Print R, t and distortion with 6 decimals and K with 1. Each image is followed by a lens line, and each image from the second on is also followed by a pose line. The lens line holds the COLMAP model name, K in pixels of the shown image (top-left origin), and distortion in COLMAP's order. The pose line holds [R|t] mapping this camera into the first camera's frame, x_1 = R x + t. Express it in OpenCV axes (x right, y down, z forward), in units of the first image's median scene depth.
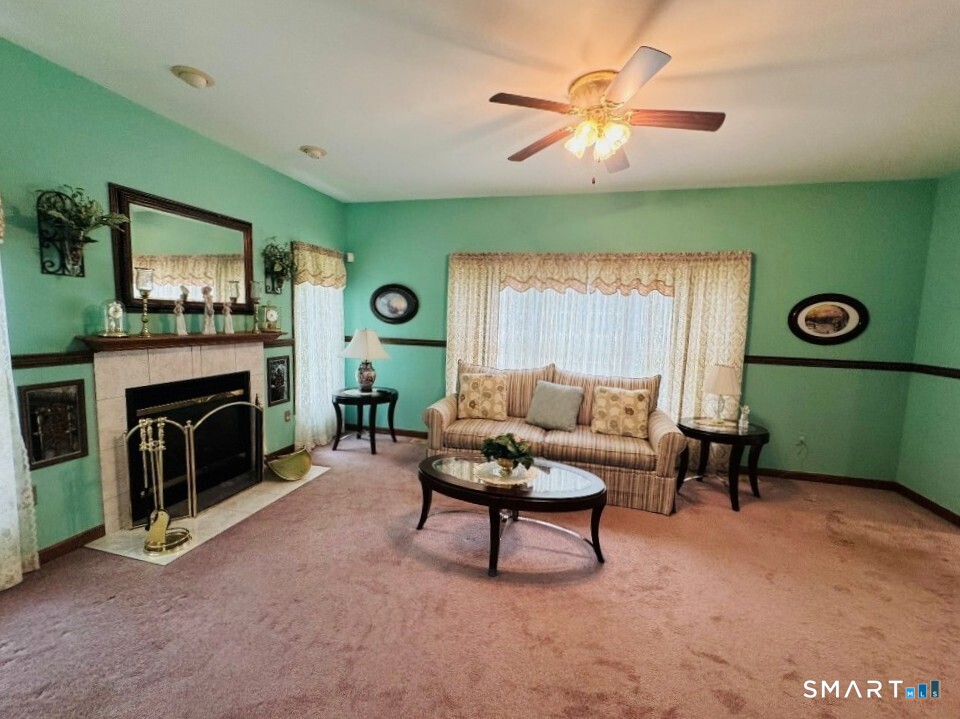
lens RADIAL K [[386.9, 0, 456.3], [0, 386.9, 348.0], [0, 0, 1]] dist [-0.000646, -0.000160]
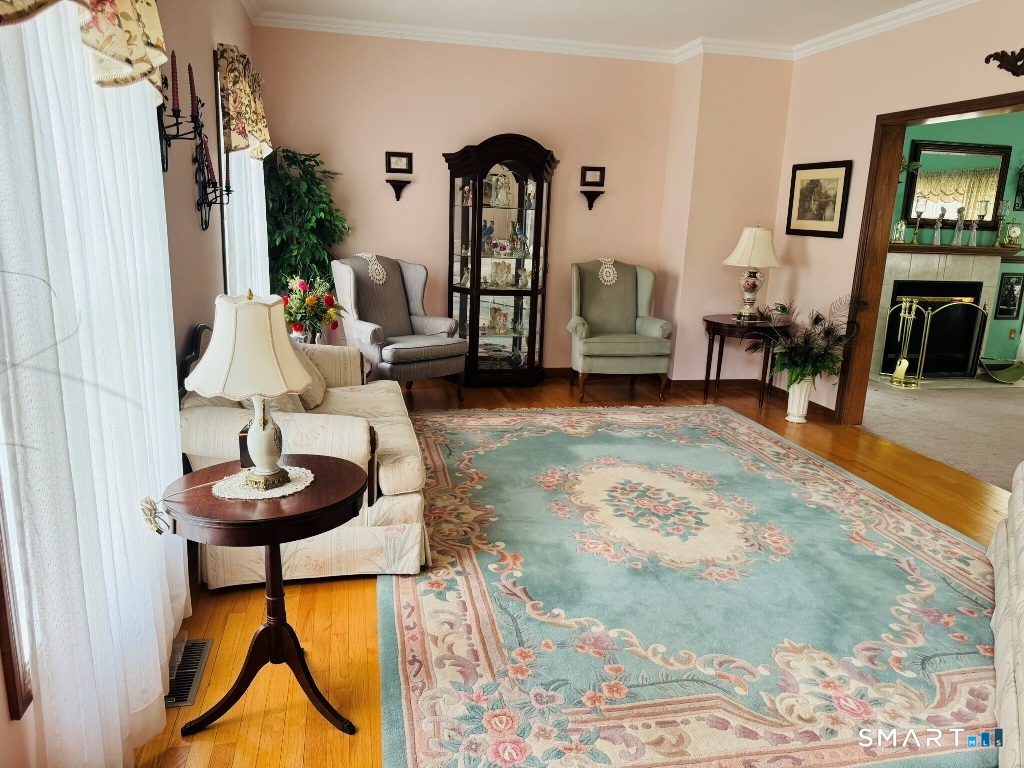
lens RADIAL K [[710.2, 0, 512.3], [0, 710.2, 379.3], [0, 0, 1]] dist [0.017441, -0.018631]
pose [[0.468105, 0.190284, -0.862942, 0.744492], [-0.094438, 0.981720, 0.165248, 0.138397], [0.878612, 0.004141, 0.477519, -1.326437]]
